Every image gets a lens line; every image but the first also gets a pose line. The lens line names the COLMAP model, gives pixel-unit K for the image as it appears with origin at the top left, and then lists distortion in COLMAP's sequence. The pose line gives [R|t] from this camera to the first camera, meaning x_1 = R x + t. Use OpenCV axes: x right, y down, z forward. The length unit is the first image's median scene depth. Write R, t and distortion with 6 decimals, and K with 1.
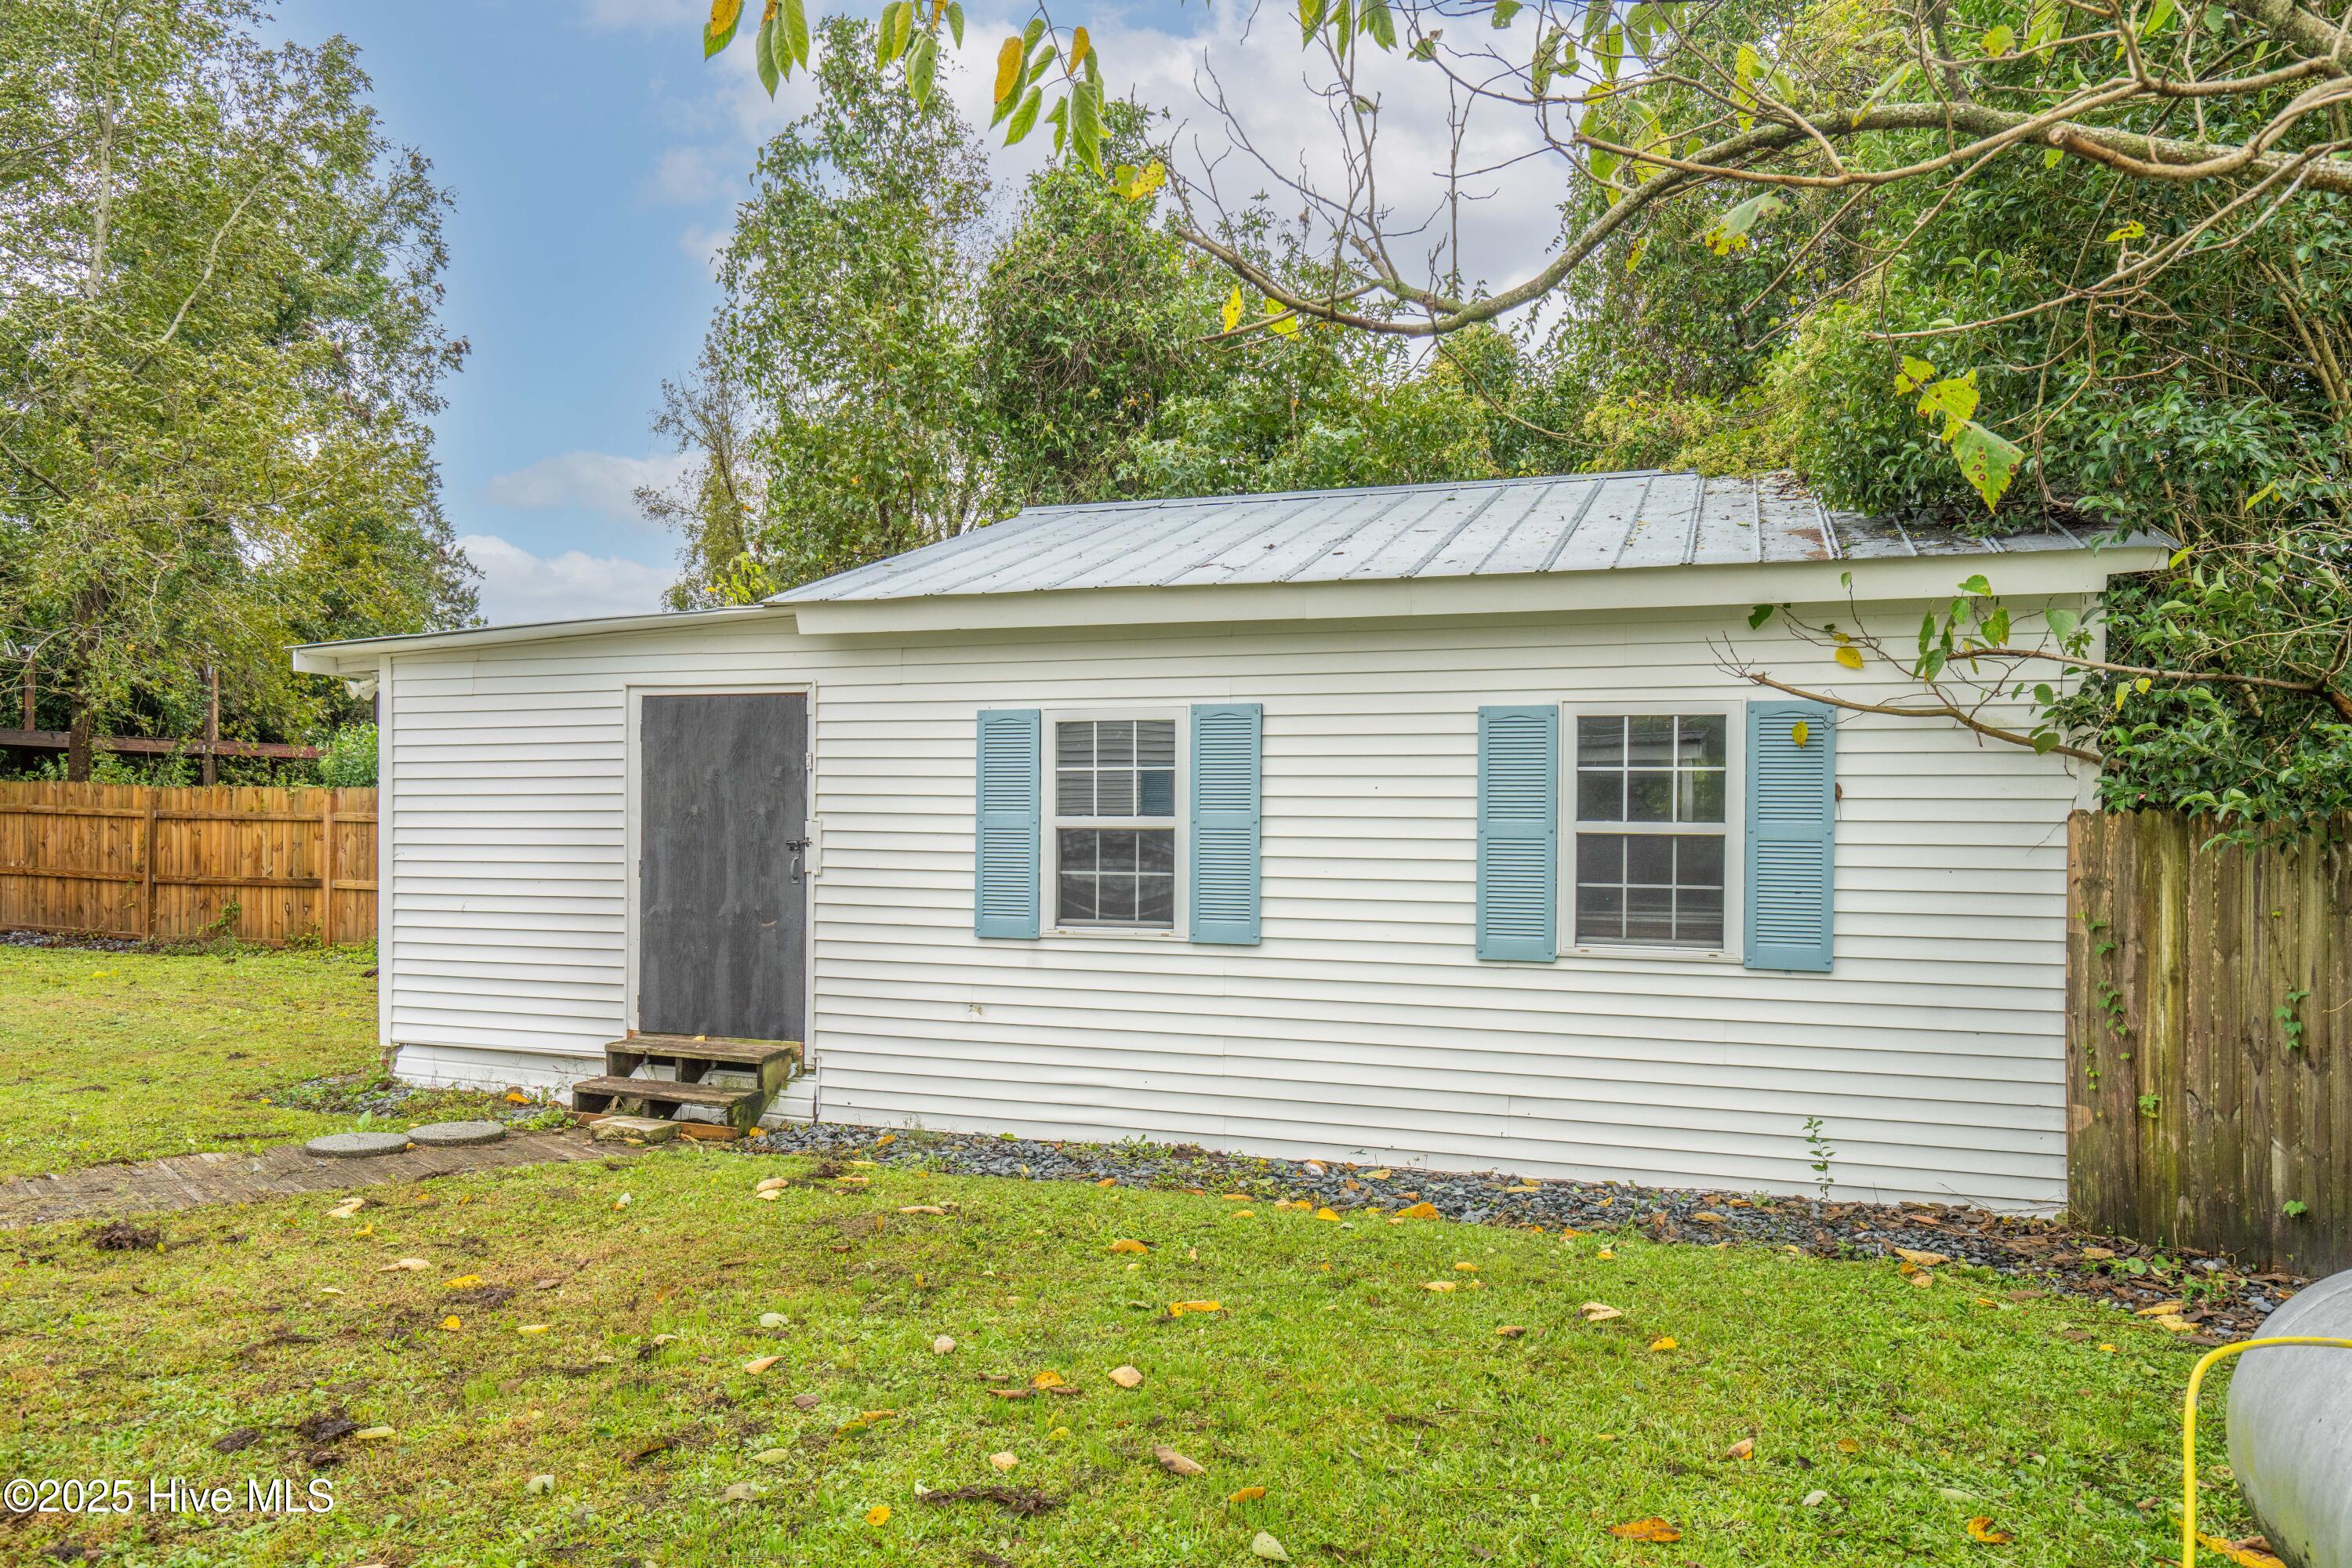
lens RADIAL K [[1607.8, 0, 1177.7], [0, 1607.8, 817.3], [0, 0, 1]] dist [0.004381, 0.003317]
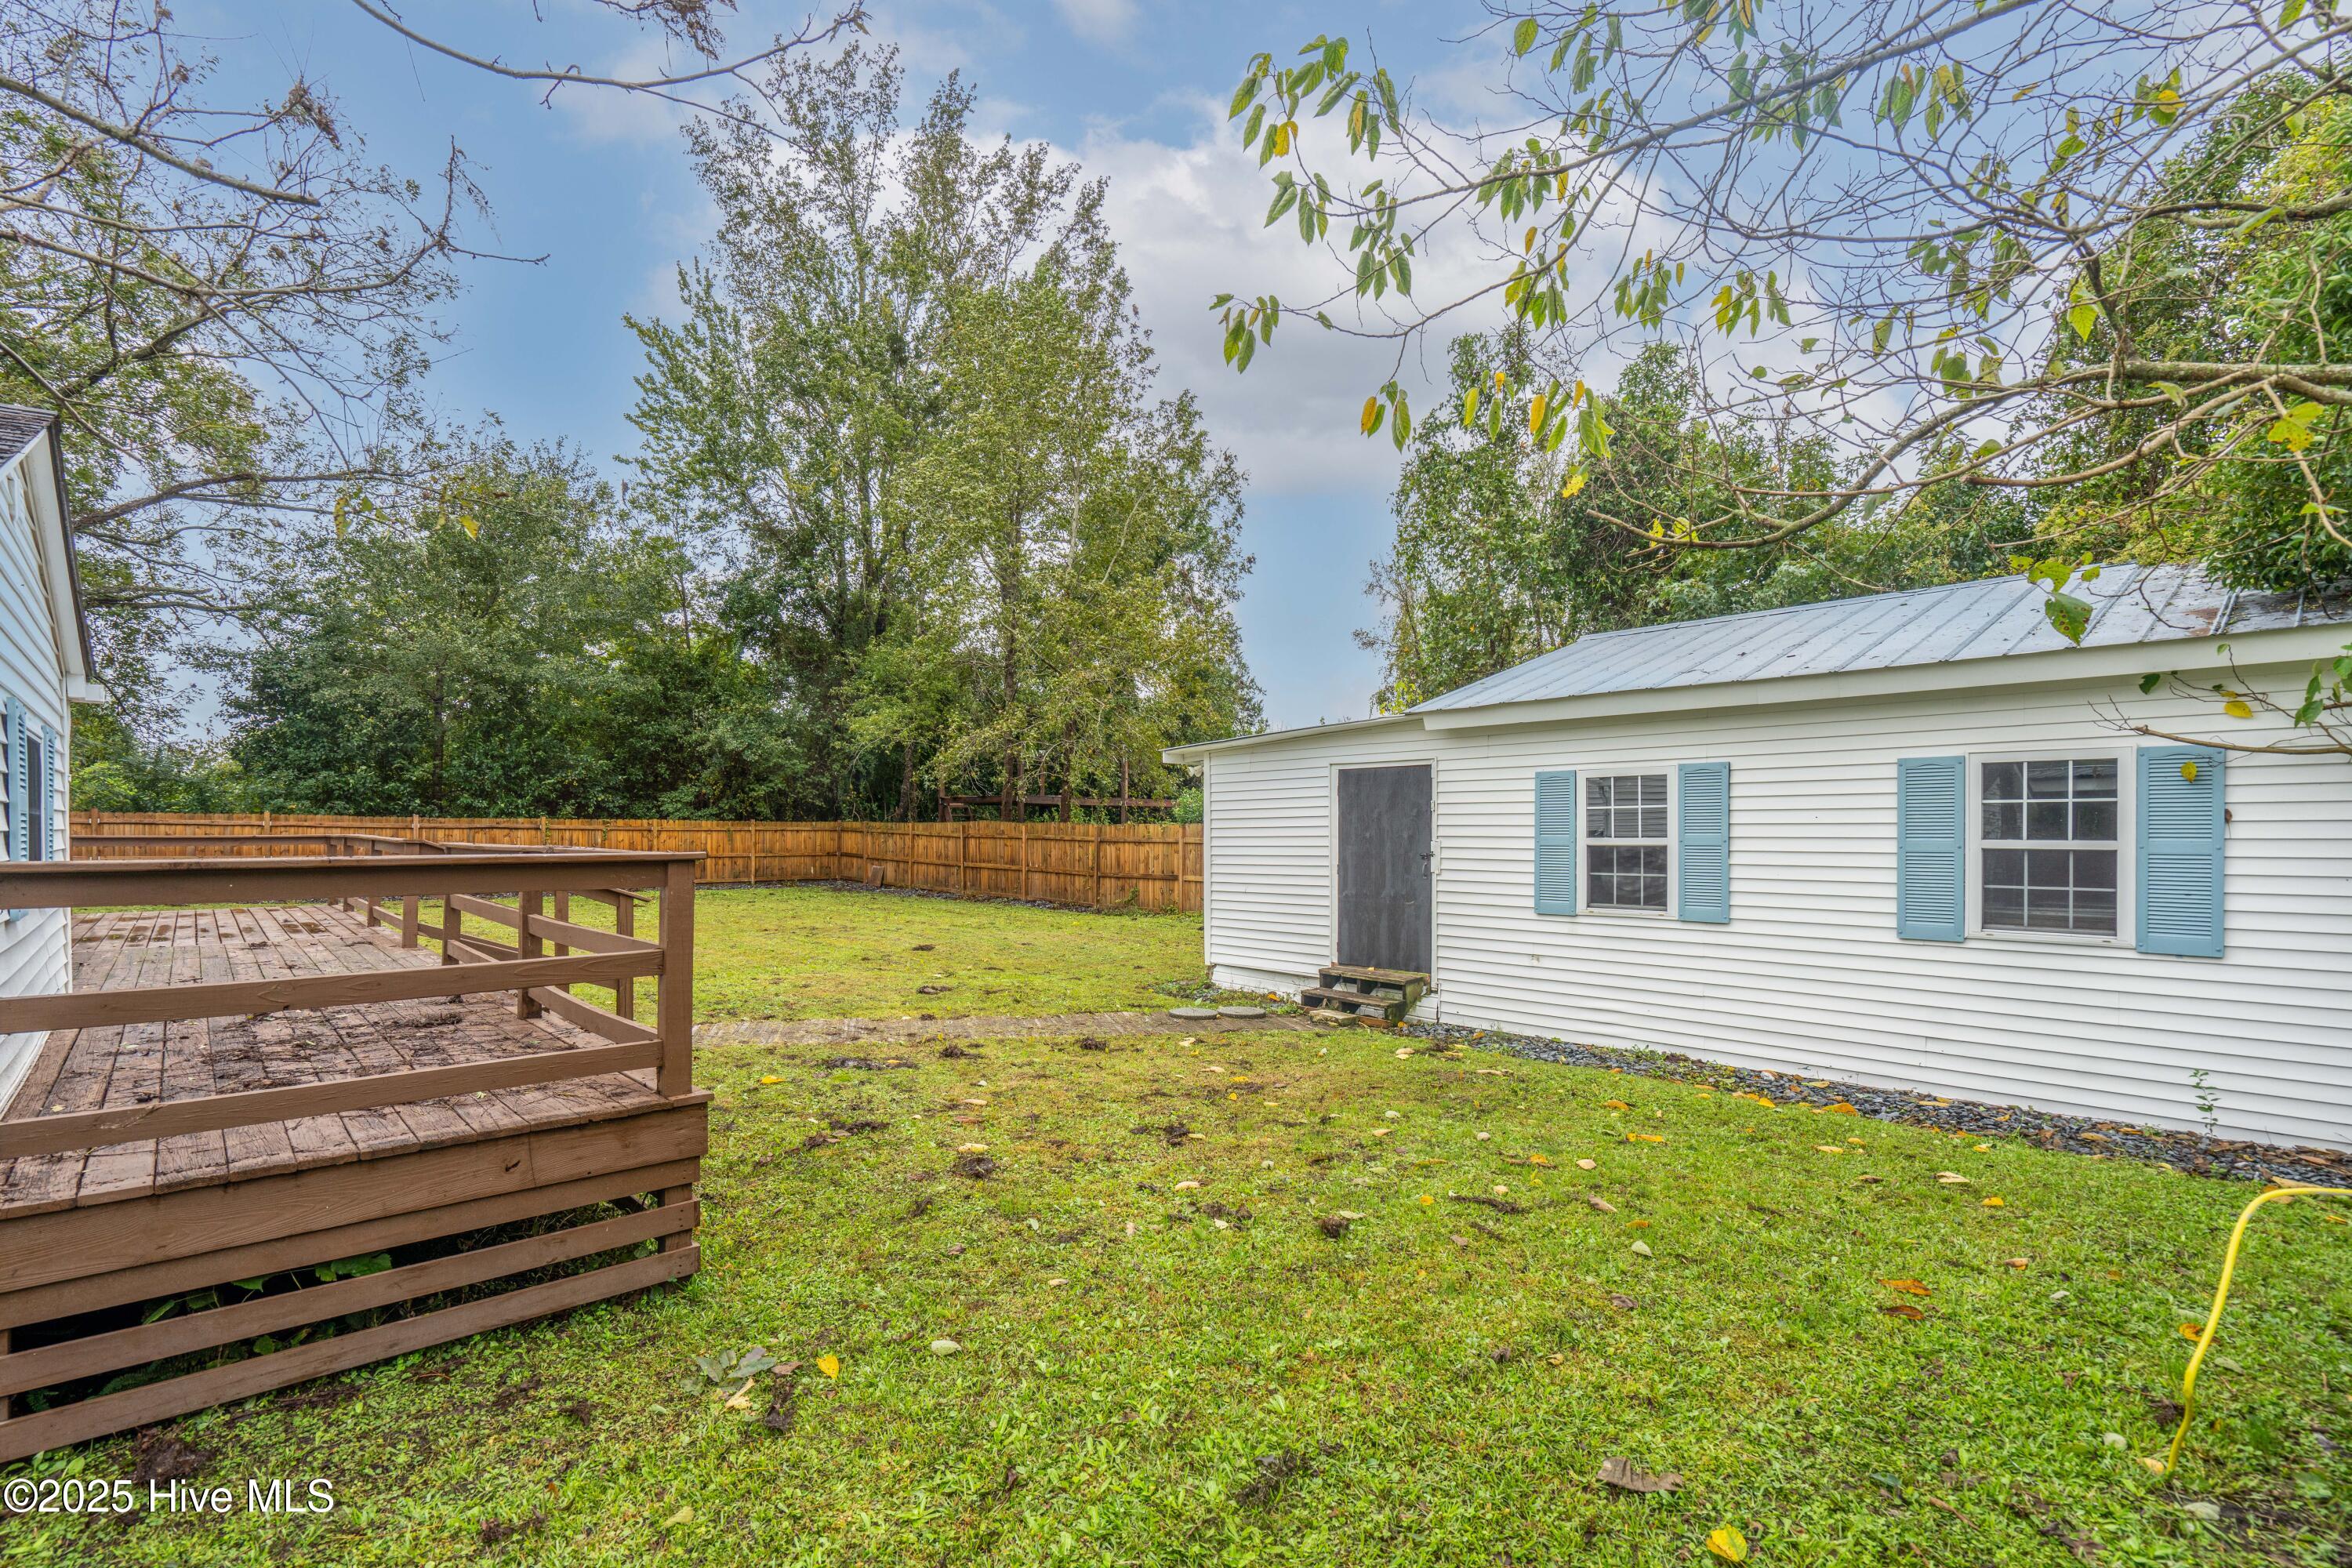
lens RADIAL K [[1073.6, 0, 1177.8], [0, 1073.6, 816.3], [0, 0, 1]] dist [-0.001538, 0.001017]
pose [[0.882184, -0.014019, -0.470697, 0.072390], [0.003815, 0.999737, -0.022626, 0.000401], [0.470890, 0.018164, 0.882005, -0.126308]]
